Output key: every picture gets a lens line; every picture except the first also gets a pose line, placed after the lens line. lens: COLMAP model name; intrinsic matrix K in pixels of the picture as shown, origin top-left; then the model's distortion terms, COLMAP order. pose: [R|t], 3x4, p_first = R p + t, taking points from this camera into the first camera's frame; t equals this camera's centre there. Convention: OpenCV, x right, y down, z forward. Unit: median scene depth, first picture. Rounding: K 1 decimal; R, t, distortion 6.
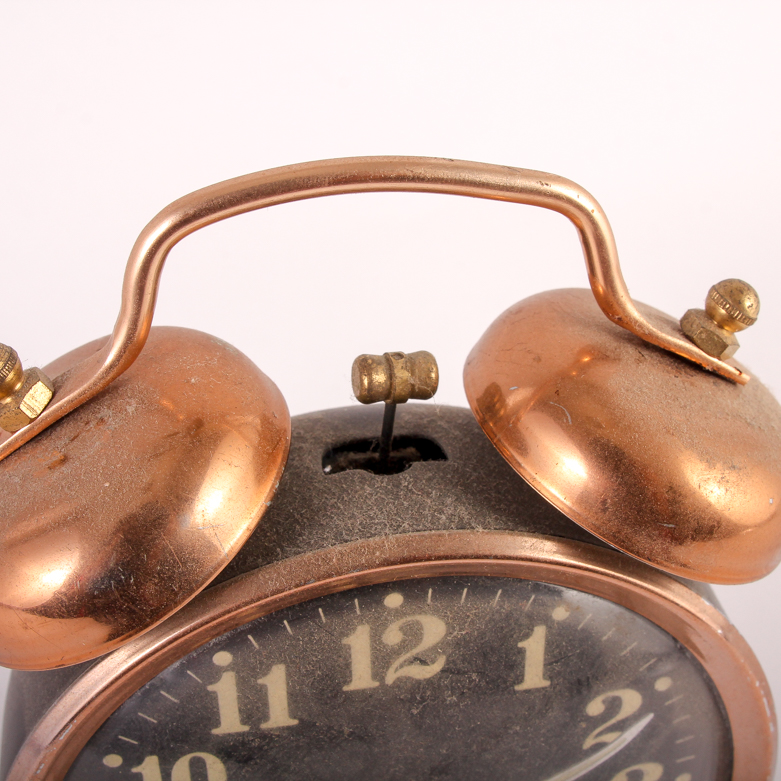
lens RADIAL K [[1448.5, 0, 390.5], [0, 1448.5, 390.5], [0, 0, 1]] dist [-0.104523, -0.216020]
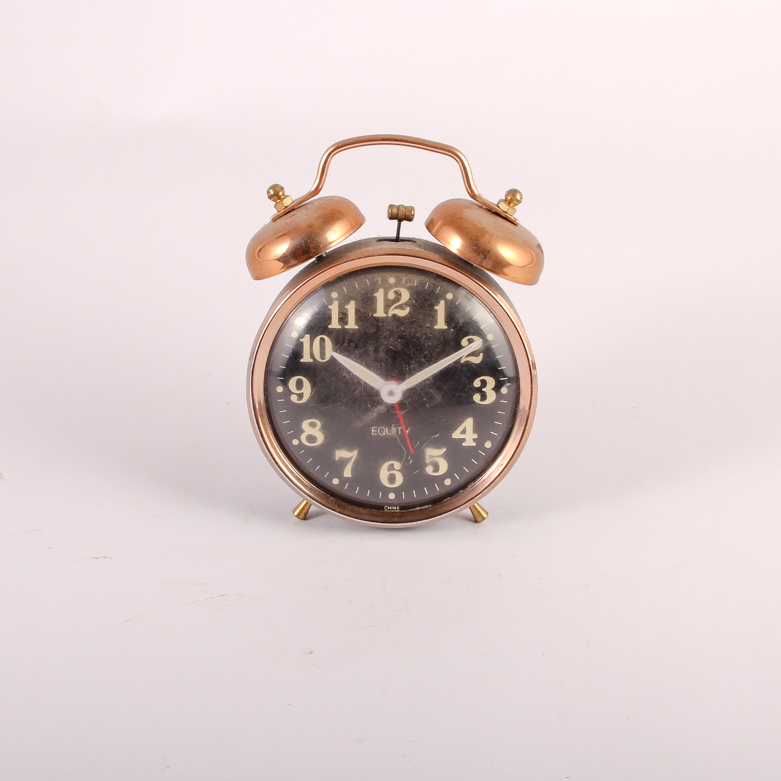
lens RADIAL K [[1448.5, 0, 390.5], [0, 1448.5, 390.5], [0, 0, 1]] dist [-0.104523, -0.216020]
pose [[0.981598, 0.057990, -0.181942, 0.558018], [-0.110903, 0.948745, -0.295944, 1.247333], [0.155455, 0.310676, 0.937718, -1.754806]]
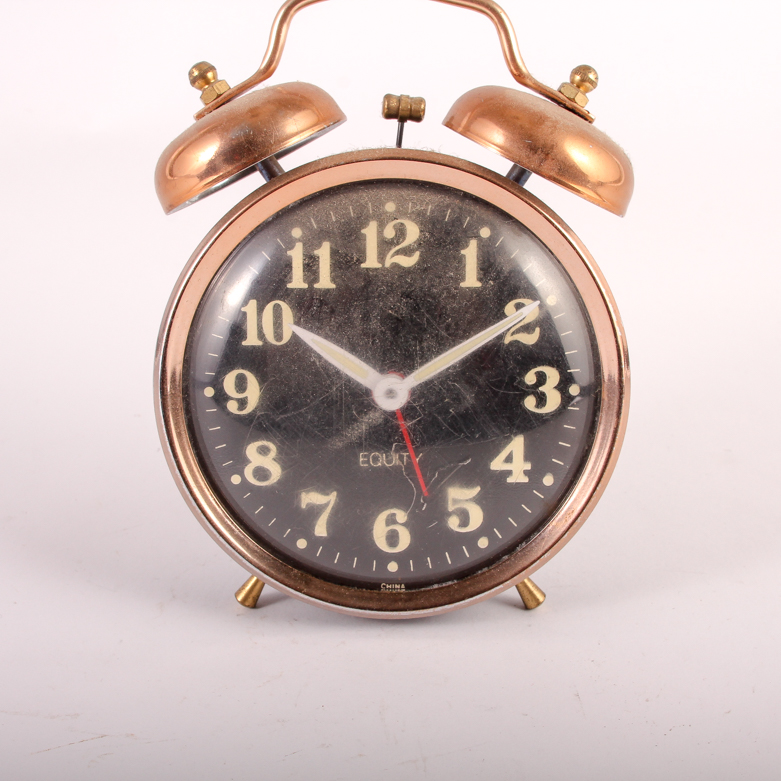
lens RADIAL K [[1448.5, 0, 390.5], [0, 1448.5, 390.5], [0, 0, 1]] dist [-0.104523, -0.216020]
pose [[0.983232, 0.034504, -0.179064, 0.337912], [-0.099985, 0.923184, -0.371126, 1.035757], [0.152504, 0.382806, 0.911154, -0.592109]]
